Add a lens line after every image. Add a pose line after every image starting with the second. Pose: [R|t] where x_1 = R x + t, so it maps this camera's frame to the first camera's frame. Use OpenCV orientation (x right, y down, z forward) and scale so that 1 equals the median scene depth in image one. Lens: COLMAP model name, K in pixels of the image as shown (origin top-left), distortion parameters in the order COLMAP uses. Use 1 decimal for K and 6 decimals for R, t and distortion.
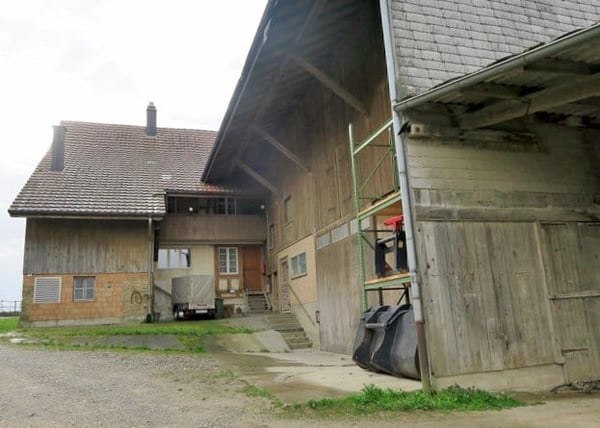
lens RADIAL K [[485.7, 0, 298.7], [0, 485.7, 213.4], [0, 0, 1]] dist [-0.010390, 0.000290]
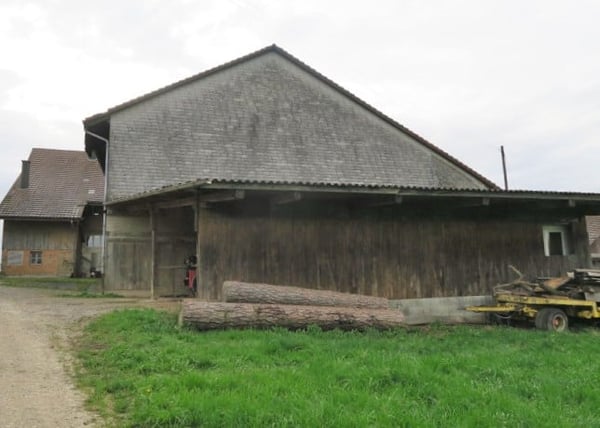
lens RADIAL K [[485.7, 0, 300.4], [0, 485.7, 213.9], [0, 0, 1]] dist [-0.010390, 0.000290]
pose [[0.999548, 0.022667, -0.019754, 0.597873], [-0.021384, 0.997791, 0.062894, -0.150330], [0.021136, -0.062443, 0.997825, -0.803780]]
